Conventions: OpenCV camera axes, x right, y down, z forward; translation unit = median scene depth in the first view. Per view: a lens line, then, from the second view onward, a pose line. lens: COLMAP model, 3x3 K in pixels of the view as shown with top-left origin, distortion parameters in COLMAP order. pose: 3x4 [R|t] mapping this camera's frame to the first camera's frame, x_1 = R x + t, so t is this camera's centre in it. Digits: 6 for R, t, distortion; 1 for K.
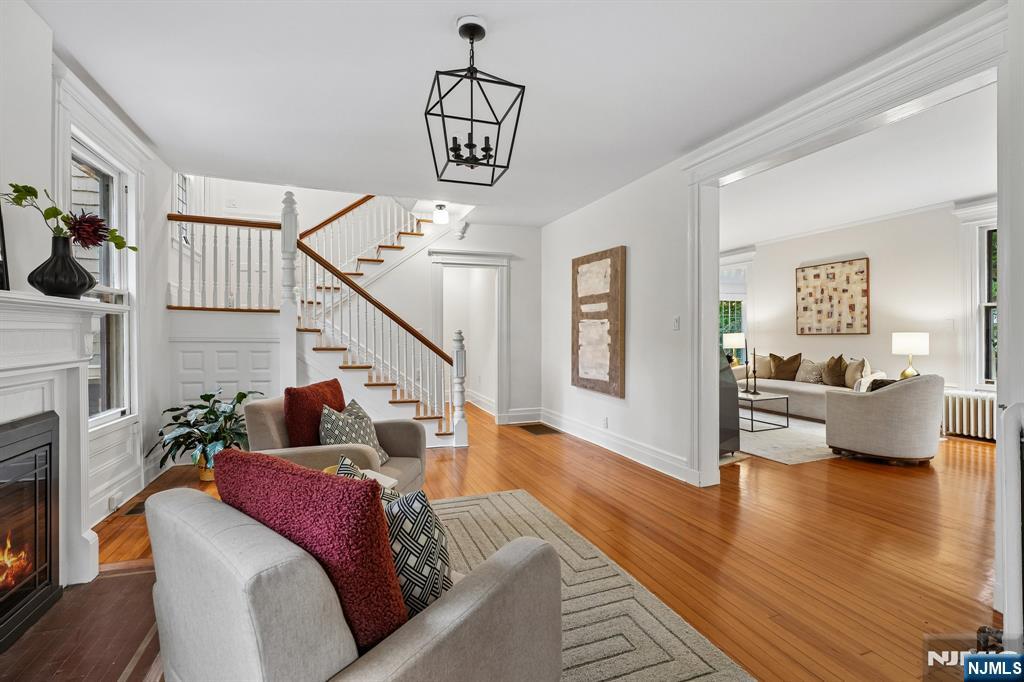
lens RADIAL K [[462.6, 0, 512.4], [0, 462.6, 334.9], [0, 0, 1]] dist [0.001393, -0.000241]
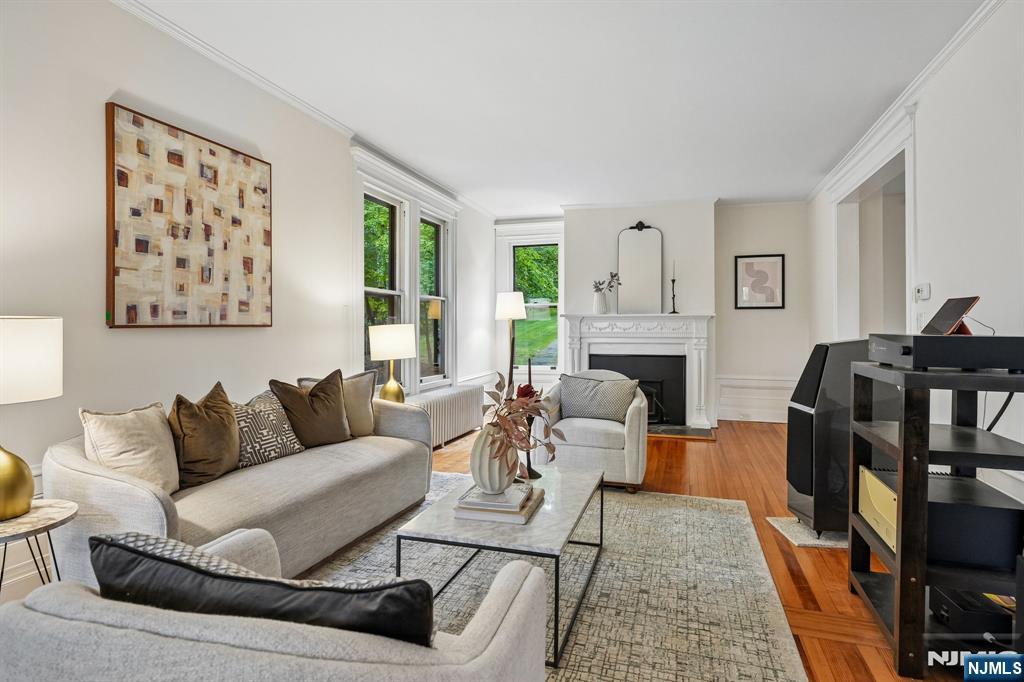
lens RADIAL K [[573.3, 0, 511.0], [0, 573.3, 337.7], [0, 0, 1]] dist [0.004691, 0.000719]
pose [[-0.789172, -0.012058, 0.614054, 0.200695], [-0.002975, 0.999871, 0.015812, -0.000122], [-0.614165, 0.010652, -0.789106, 1.224511]]
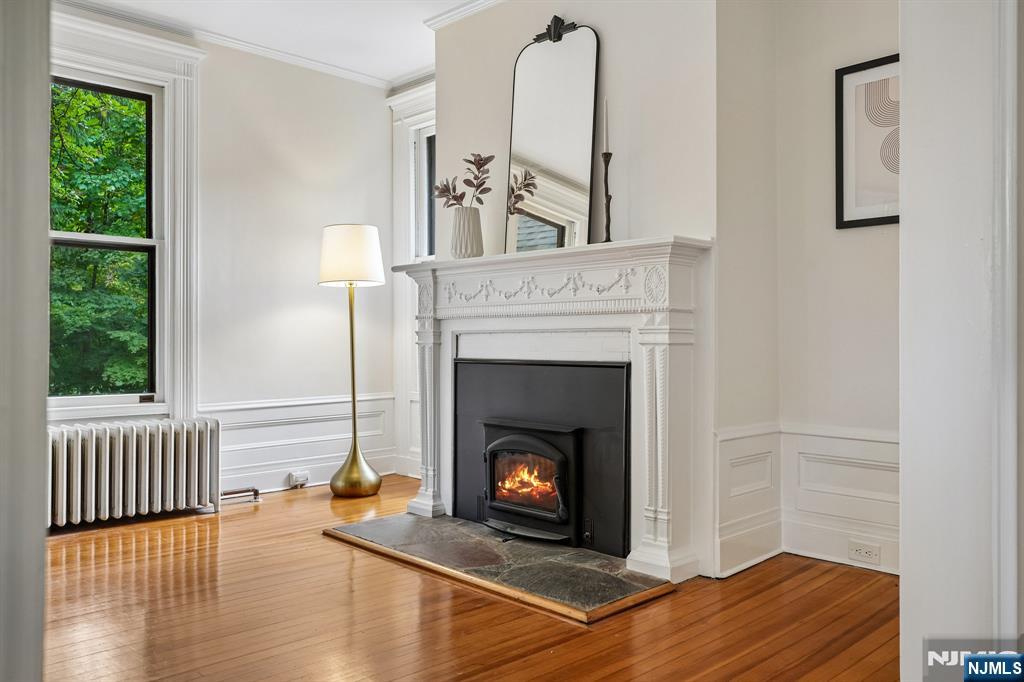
lens RADIAL K [[823.4, 0, 511.0], [0, 823.4, 337.3], [0, 0, 1]] dist [-0.000854, -0.001030]
pose [[-0.397952, 0.002974, 0.917401, 0.179055], [-0.000943, 0.999993, -0.003651, 0.011256], [-0.917406, -0.002318, -0.397947, 0.975083]]
